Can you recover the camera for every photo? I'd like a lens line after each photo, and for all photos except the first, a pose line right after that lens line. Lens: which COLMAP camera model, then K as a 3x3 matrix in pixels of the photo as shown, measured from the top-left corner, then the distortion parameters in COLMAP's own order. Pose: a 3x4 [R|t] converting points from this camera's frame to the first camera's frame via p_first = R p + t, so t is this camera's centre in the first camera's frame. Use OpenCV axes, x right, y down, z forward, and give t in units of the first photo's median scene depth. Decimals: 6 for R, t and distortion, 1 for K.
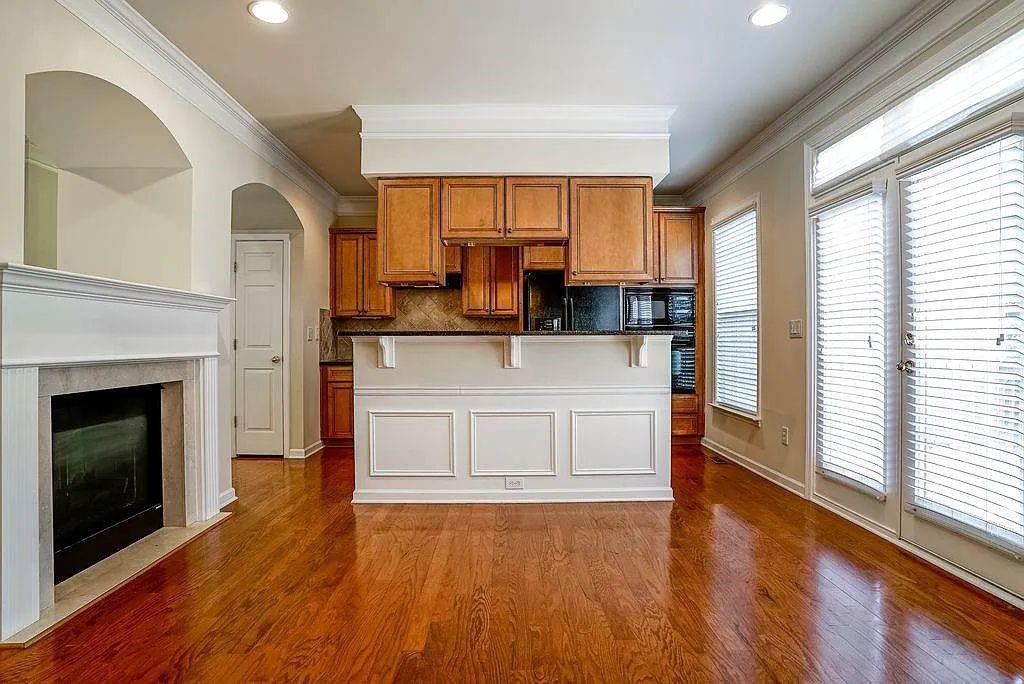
lens RADIAL K [[554.0, 0, 509.7], [0, 554.0, 340.0], [0, 0, 1]] dist [-0.090366, 0.044965]
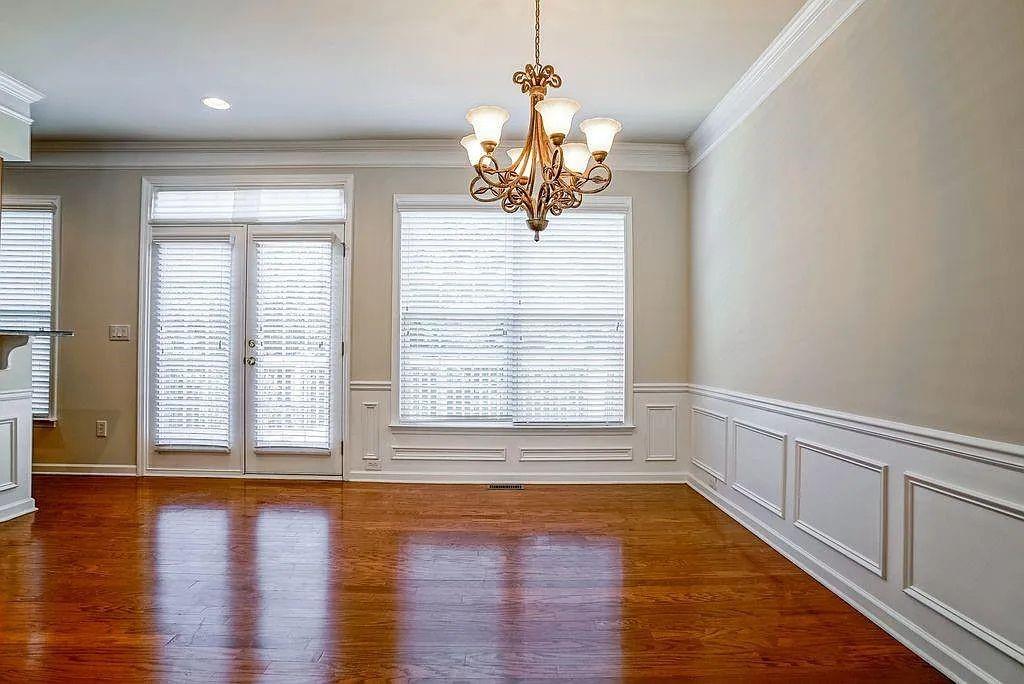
lens RADIAL K [[554.0, 0, 509.7], [0, 554.0, 340.0], [0, 0, 1]] dist [-0.090366, 0.044965]
pose [[0.005853, 0.013394, 0.999893, -0.591221], [-0.010202, 0.999859, -0.013334, 0.001483], [-0.999931, -0.010123, 0.005989, 0.165644]]
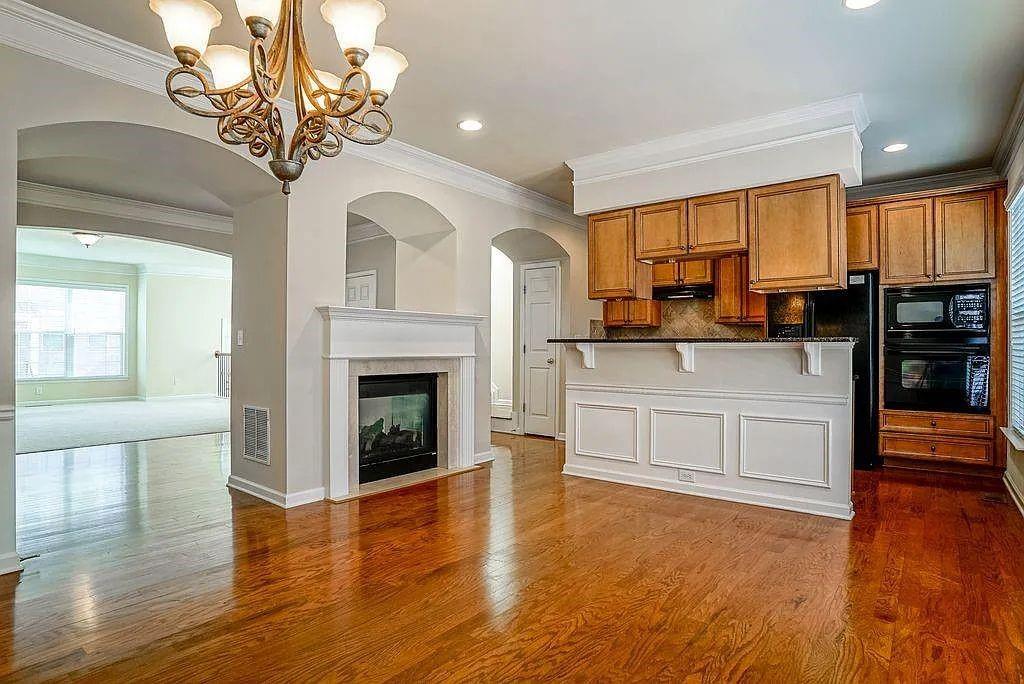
lens RADIAL K [[551.9, 0, 512.0], [0, 551.9, 342.0], [0, 0, 1]] dist [-0.082985, 0.047445]
pose [[0.774914, 0.000597, -0.632066, 0.410314], [-0.005089, 0.999973, -0.005295, -0.001471], [0.632046, 0.007319, 0.774896, -0.068296]]
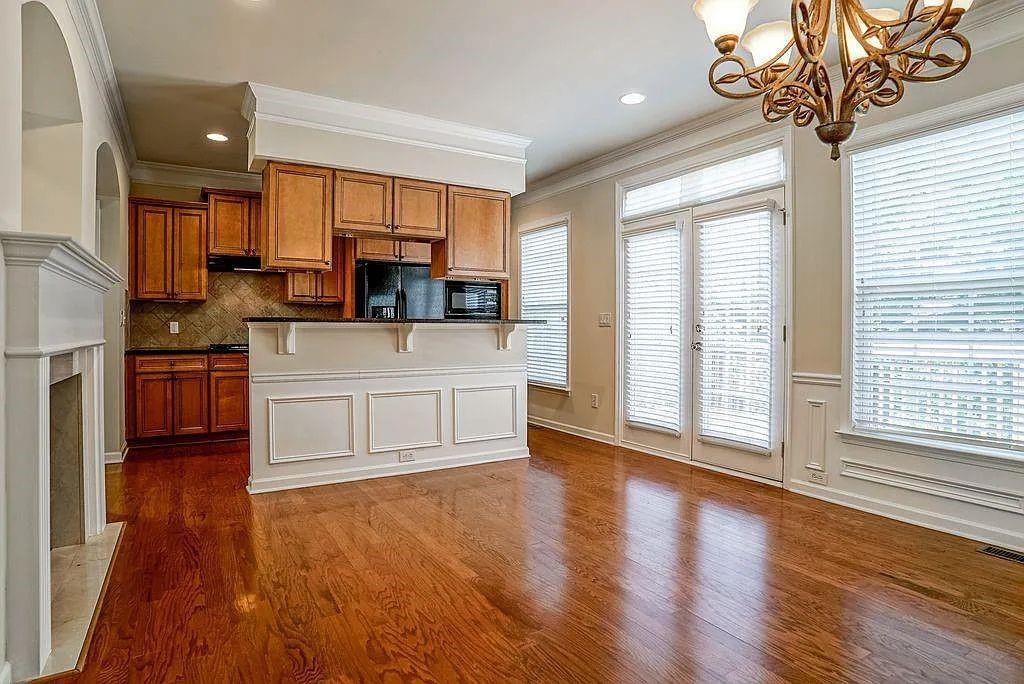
lens RADIAL K [[557.5, 0, 509.9], [0, 557.5, 331.0], [0, 0, 1]] dist [-0.062660, 0.001349]
pose [[0.862193, 0.001901, 0.506577, -0.364572], [-0.005540, 0.999969, 0.005675, 0.000618], [-0.506550, -0.007699, 0.862176, -0.064415]]
